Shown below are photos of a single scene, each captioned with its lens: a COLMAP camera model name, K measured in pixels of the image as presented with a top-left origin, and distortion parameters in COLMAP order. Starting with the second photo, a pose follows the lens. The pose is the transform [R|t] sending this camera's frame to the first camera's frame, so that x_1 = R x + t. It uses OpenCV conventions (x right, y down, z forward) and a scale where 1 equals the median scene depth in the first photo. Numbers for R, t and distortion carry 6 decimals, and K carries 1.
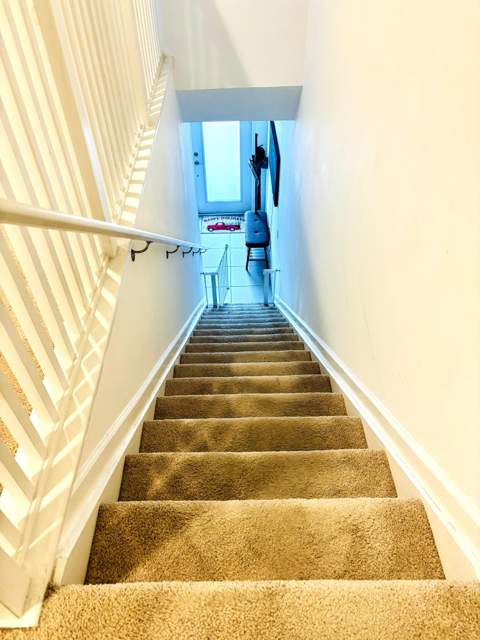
lens RADIAL K [[473.0, 0, 242.7], [0, 473.0, 321.8], [0, 0, 1]] dist [0.009159, 0.002240]
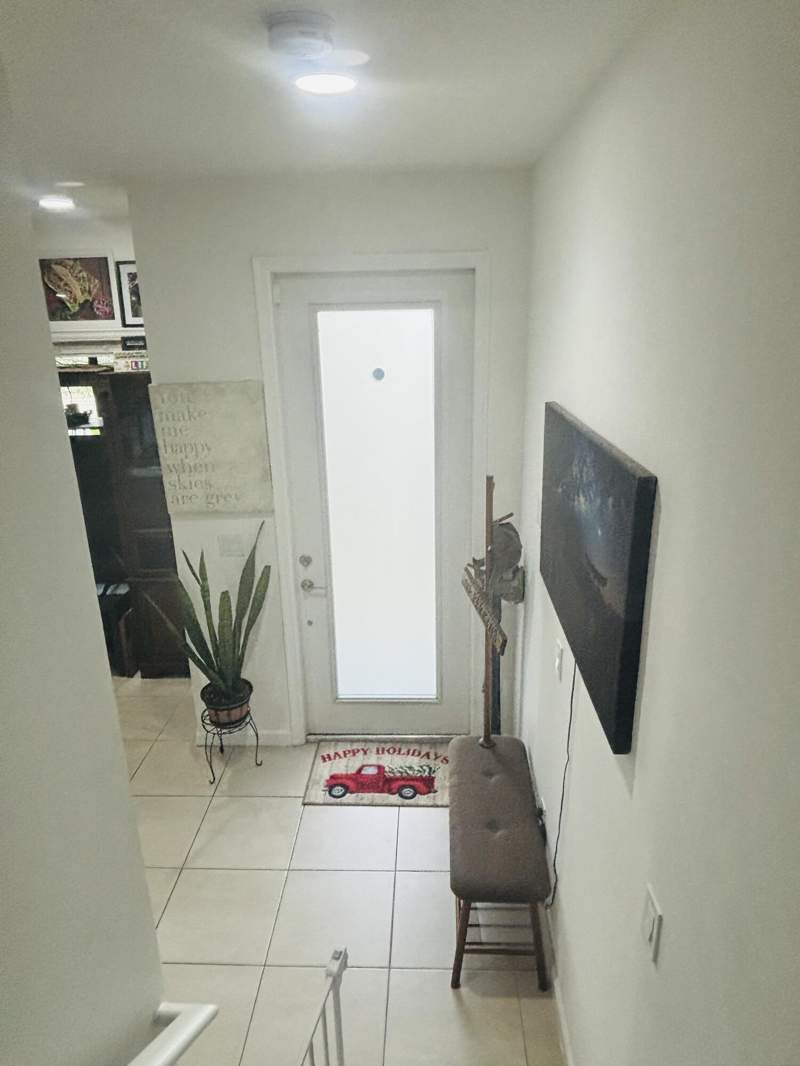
lens RADIAL K [[694.8, 0, 403.6], [0, 694.8, 535.0], [0, 0, 1]] dist [-0.003393, -0.000804]
pose [[0.997738, 0.006126, -0.066943, 0.004427], [-0.034885, 0.898434, -0.437722, -0.154220], [0.057462, 0.439067, 0.896615, 0.547599]]
